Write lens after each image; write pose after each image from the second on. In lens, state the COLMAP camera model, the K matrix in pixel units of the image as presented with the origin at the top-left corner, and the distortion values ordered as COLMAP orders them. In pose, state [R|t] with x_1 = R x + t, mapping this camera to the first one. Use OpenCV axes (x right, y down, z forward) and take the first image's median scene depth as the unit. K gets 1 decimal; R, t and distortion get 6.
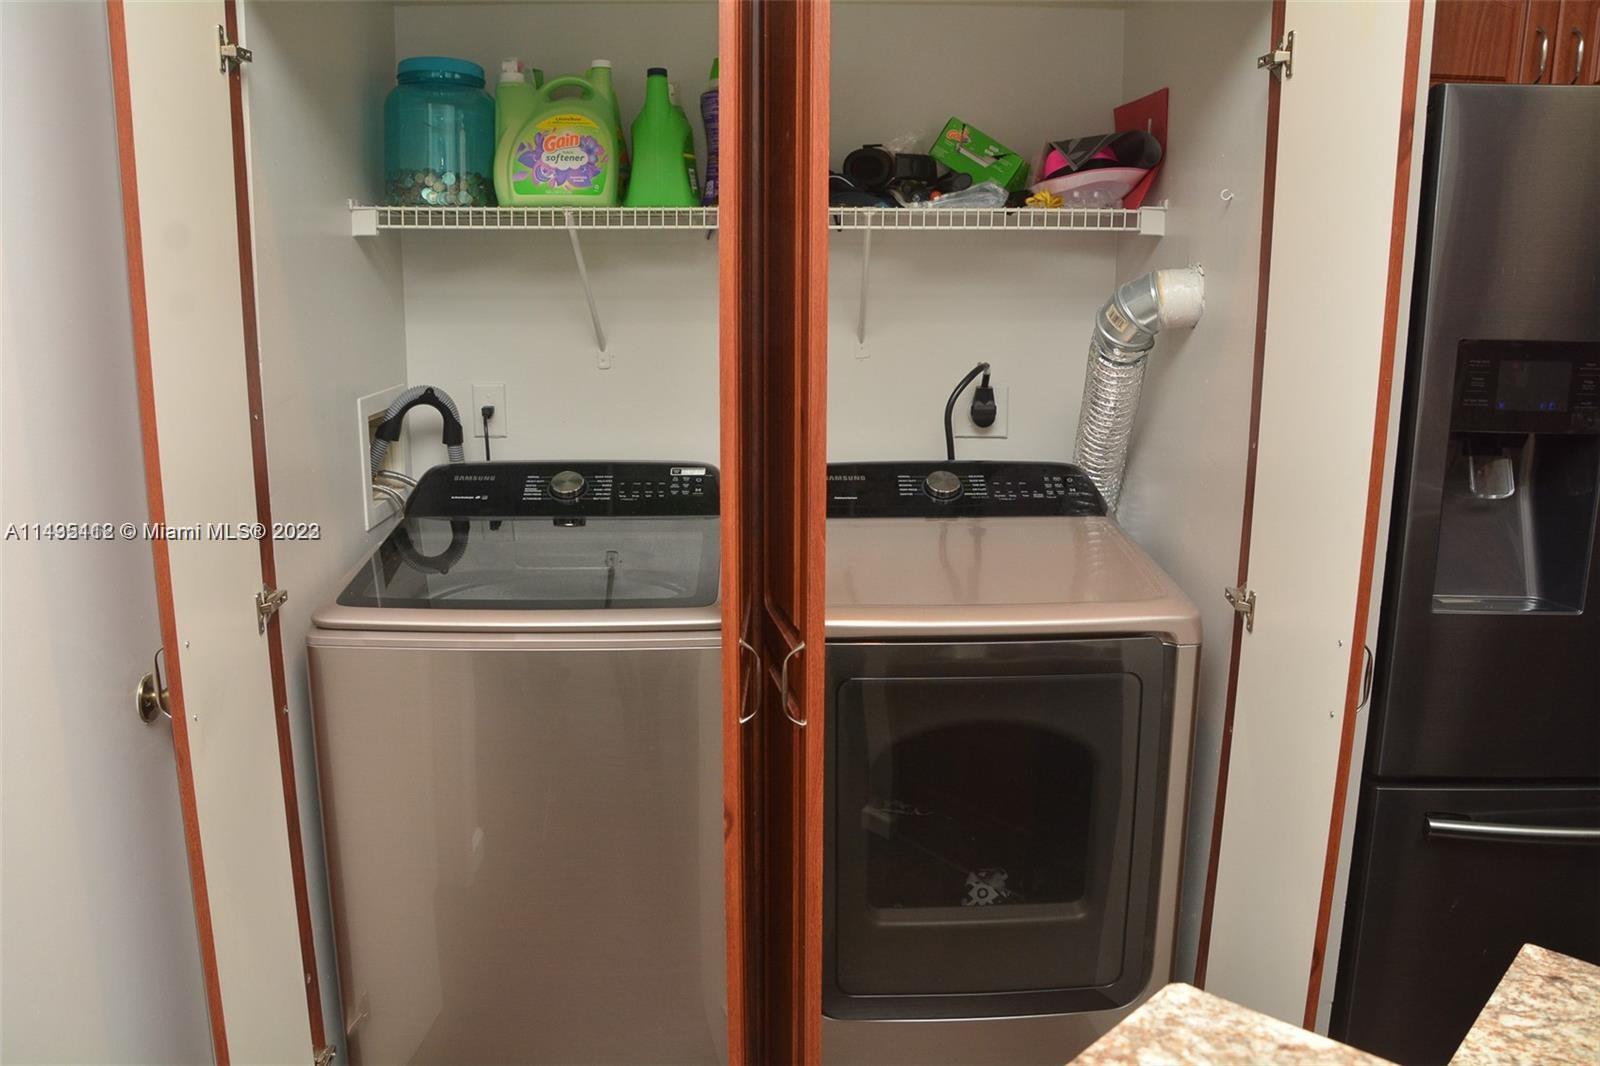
lens RADIAL K [[1288.5, 0, 800.0], [0, 1288.5, 533.0], [0, 0, 1]] dist [-0.155996, 0.121713]
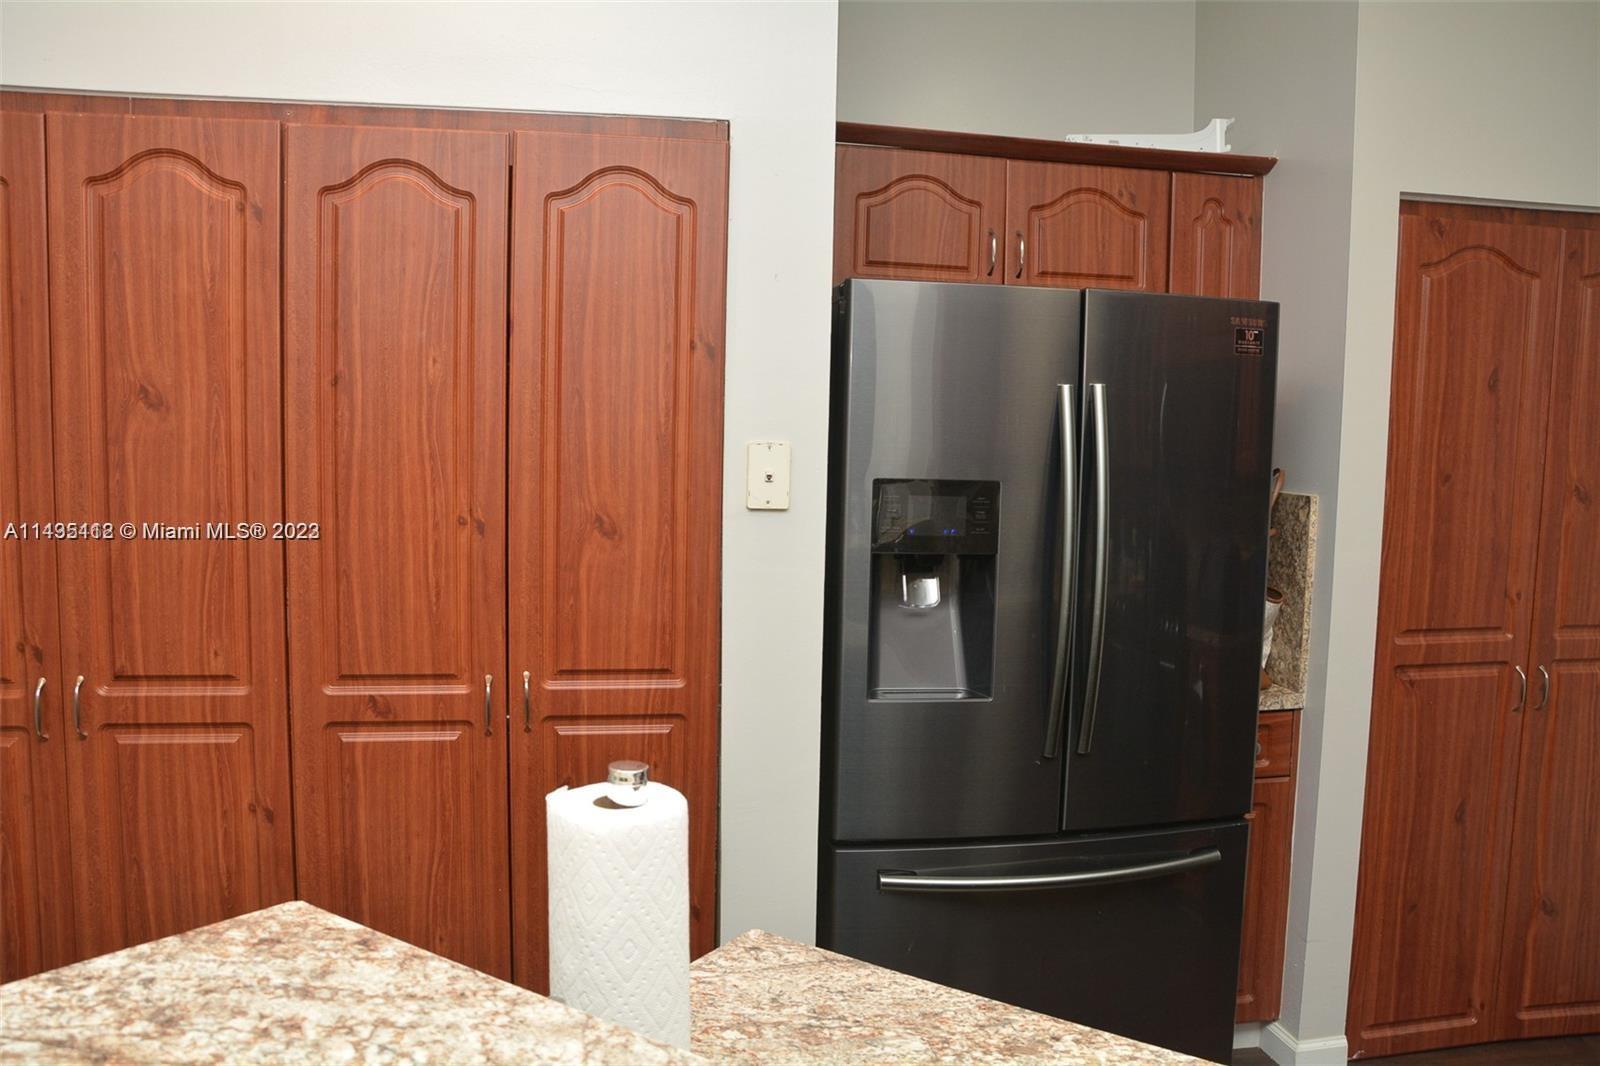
lens RADIAL K [[1288.5, 0, 800.0], [0, 1288.5, 533.0], [0, 0, 1]] dist [-0.155996, 0.121713]
pose [[0.991918, -0.004618, 0.126798, 0.278215], [0.018990, 0.993485, -0.112373, 0.039440], [-0.125453, 0.113872, 0.985543, -0.237397]]
